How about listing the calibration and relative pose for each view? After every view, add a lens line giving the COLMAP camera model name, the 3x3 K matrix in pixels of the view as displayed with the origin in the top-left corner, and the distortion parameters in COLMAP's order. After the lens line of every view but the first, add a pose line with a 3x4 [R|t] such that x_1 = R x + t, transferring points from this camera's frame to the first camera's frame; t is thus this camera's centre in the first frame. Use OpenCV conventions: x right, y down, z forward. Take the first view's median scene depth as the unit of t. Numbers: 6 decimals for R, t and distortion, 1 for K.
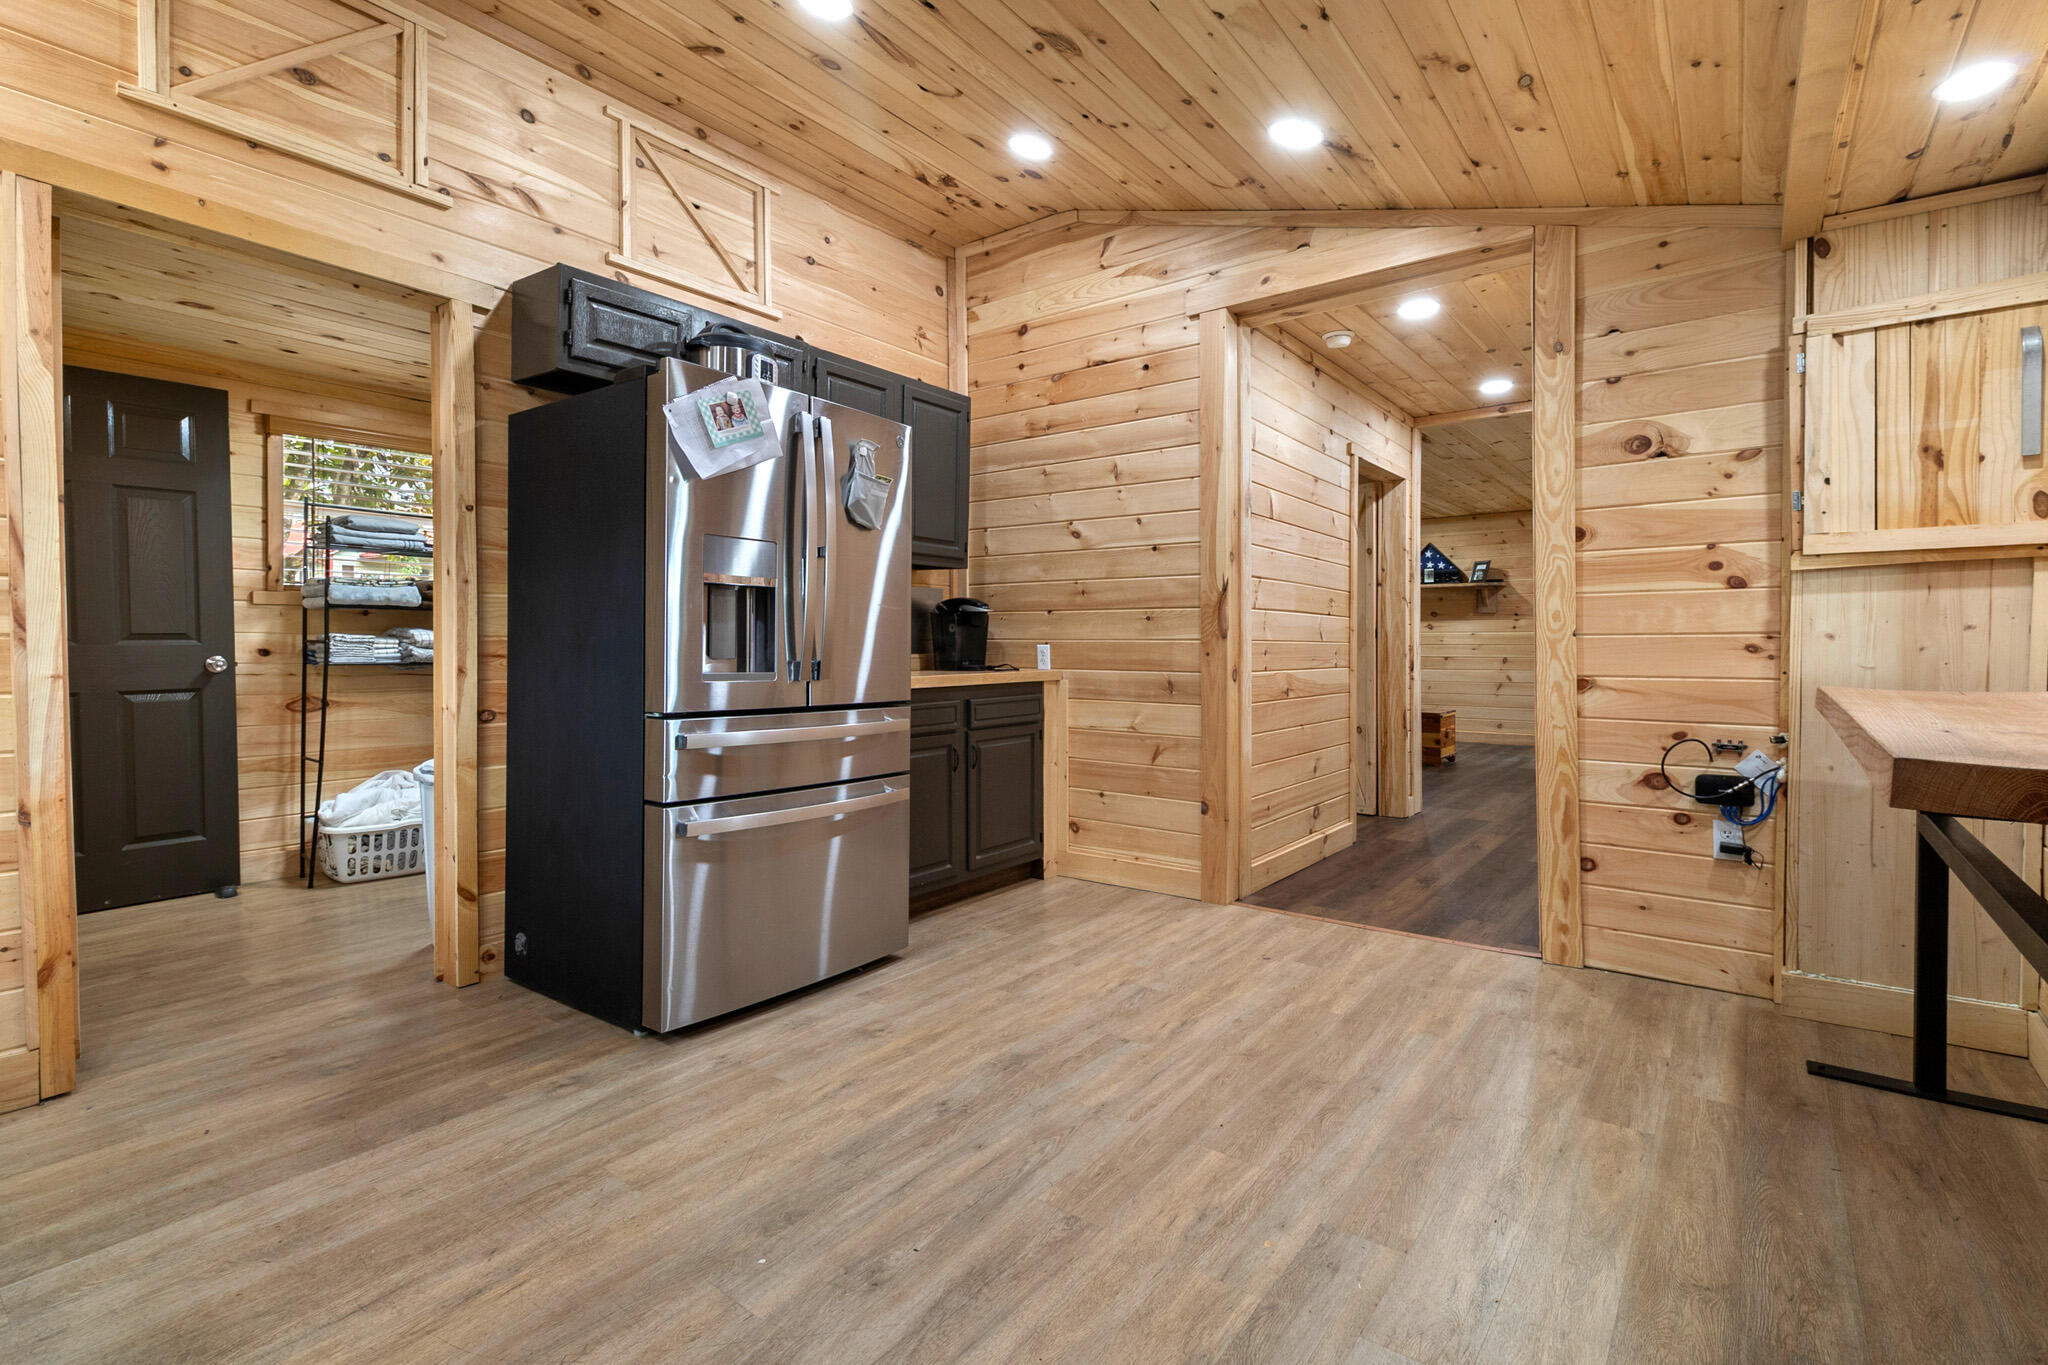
lens RADIAL K [[938.1, 0, 1022.5], [0, 938.1, 667.8], [0, 0, 1]] dist [0.008785, -0.001863]
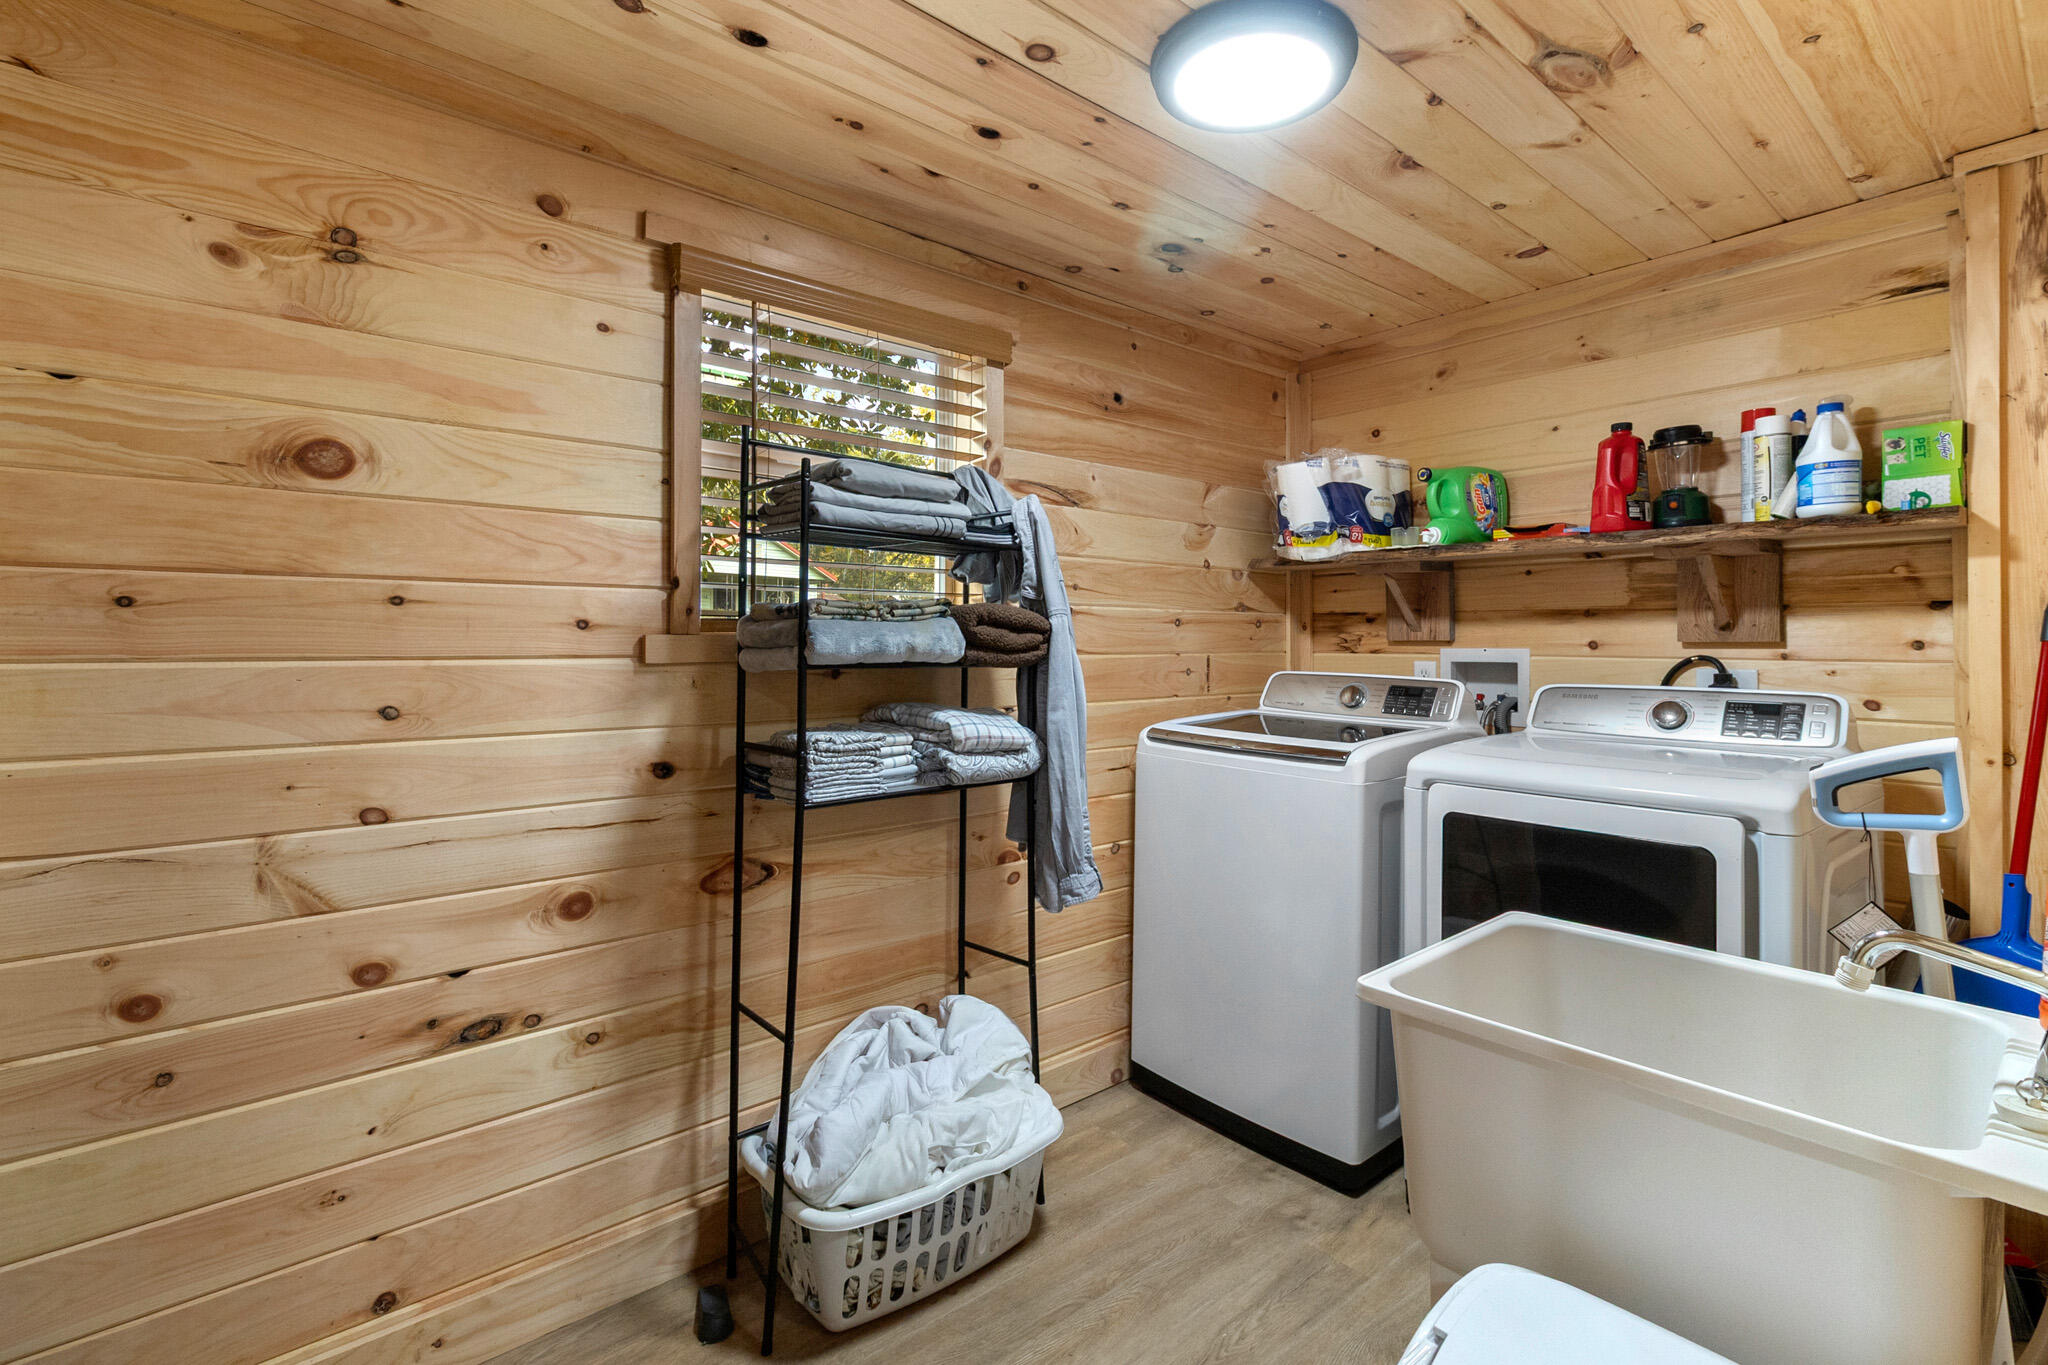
lens RADIAL K [[938.1, 0, 1038.1], [0, 938.1, 641.7], [0, 0, 1]] dist [0.008785, -0.001863]
pose [[0.980414, -0.004953, -0.196883, -0.537598], [0.000730, 0.999768, -0.021514, -0.067791], [0.196944, 0.020949, 0.980191, 0.590857]]
